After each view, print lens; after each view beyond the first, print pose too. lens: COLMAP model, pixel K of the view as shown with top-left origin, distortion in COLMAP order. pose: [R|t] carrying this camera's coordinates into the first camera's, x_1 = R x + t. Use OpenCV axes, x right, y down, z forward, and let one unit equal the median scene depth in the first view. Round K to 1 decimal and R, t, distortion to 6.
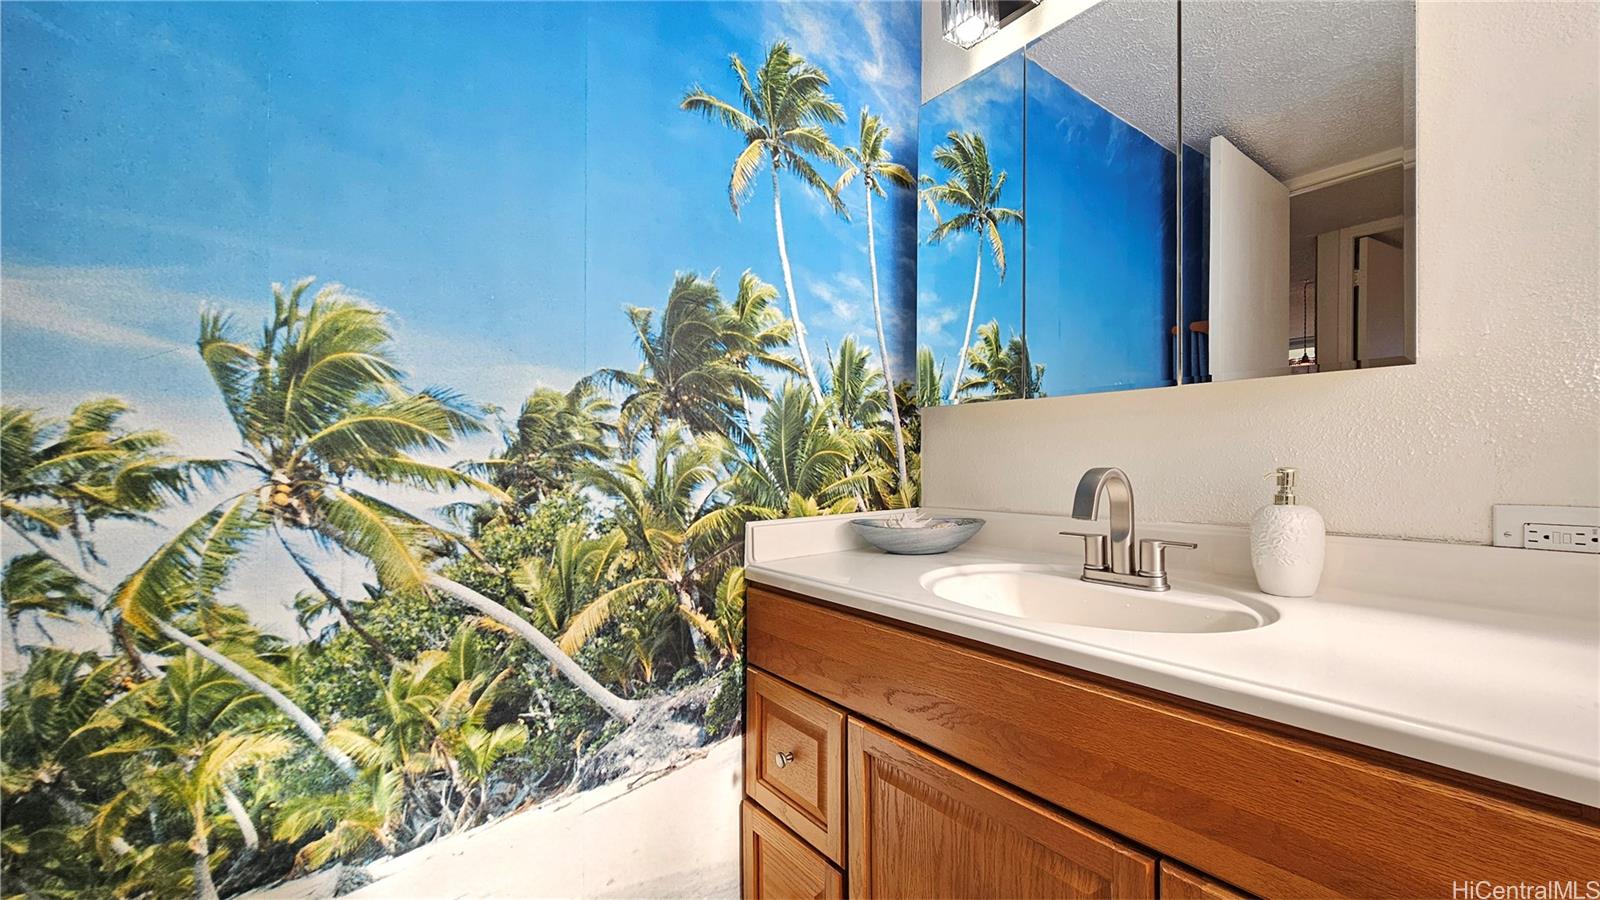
lens RADIAL K [[650.0, 0, 802.2], [0, 650.0, 454.7], [0, 0, 1]] dist [-0.002451, 0.000884]
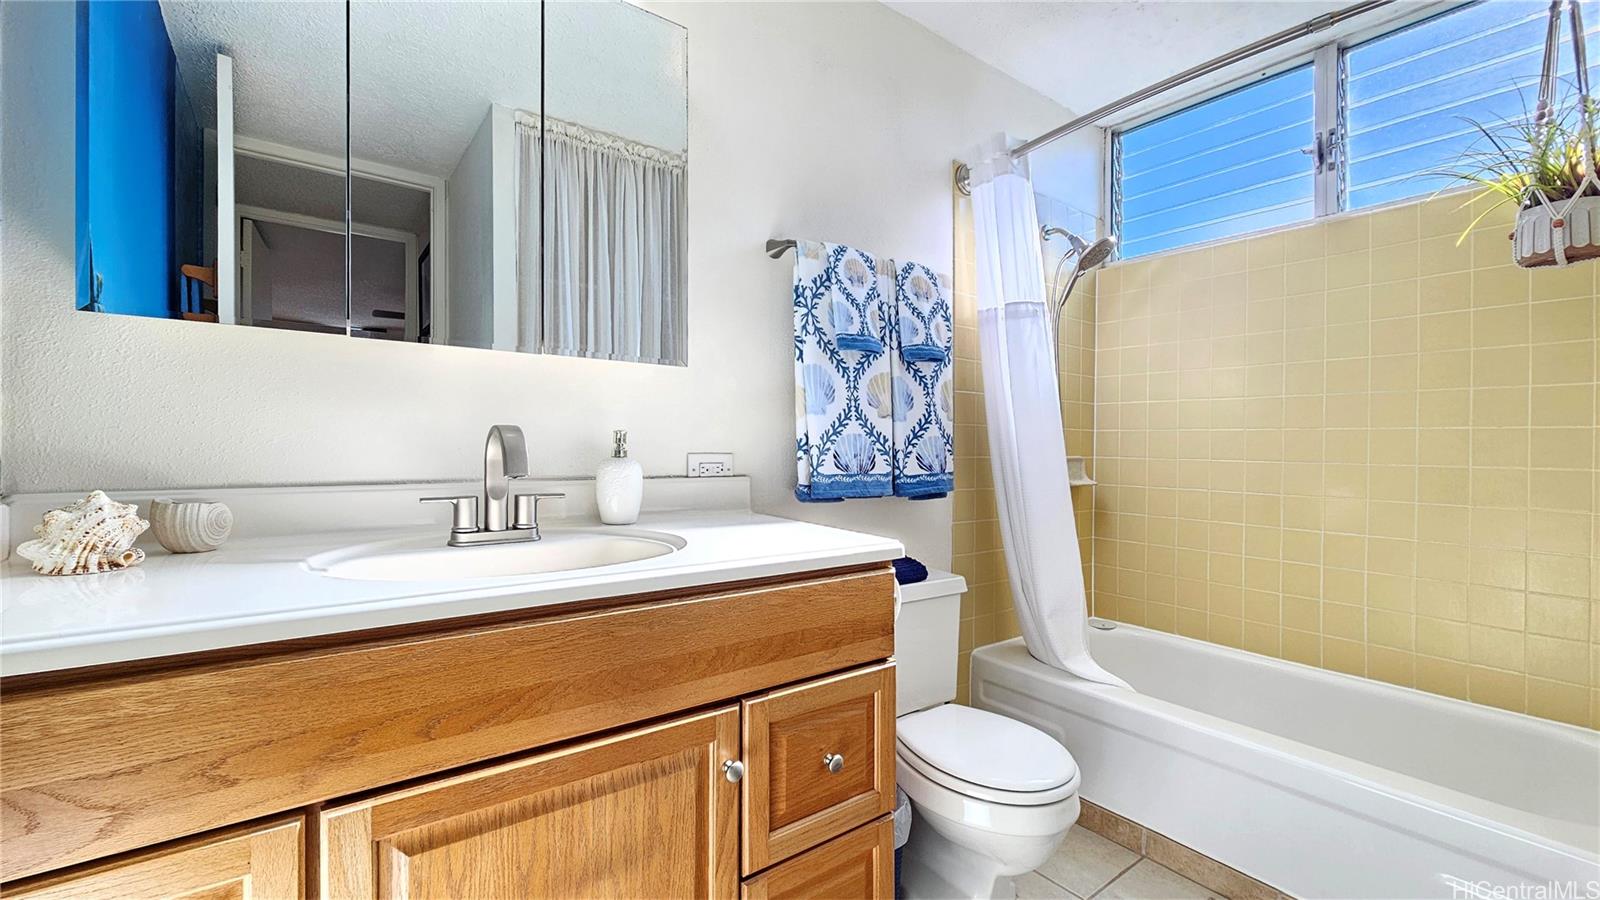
lens RADIAL K [[650.0, 0, 800.4], [0, 650.0, 458.3], [0, 0, 1]] dist [-0.002451, 0.000884]
pose [[0.002521, -0.003285, 0.999991, -0.589604], [-0.016461, 0.999859, 0.003326, 0.070734], [-0.999861, -0.016469, 0.002467, 0.622635]]
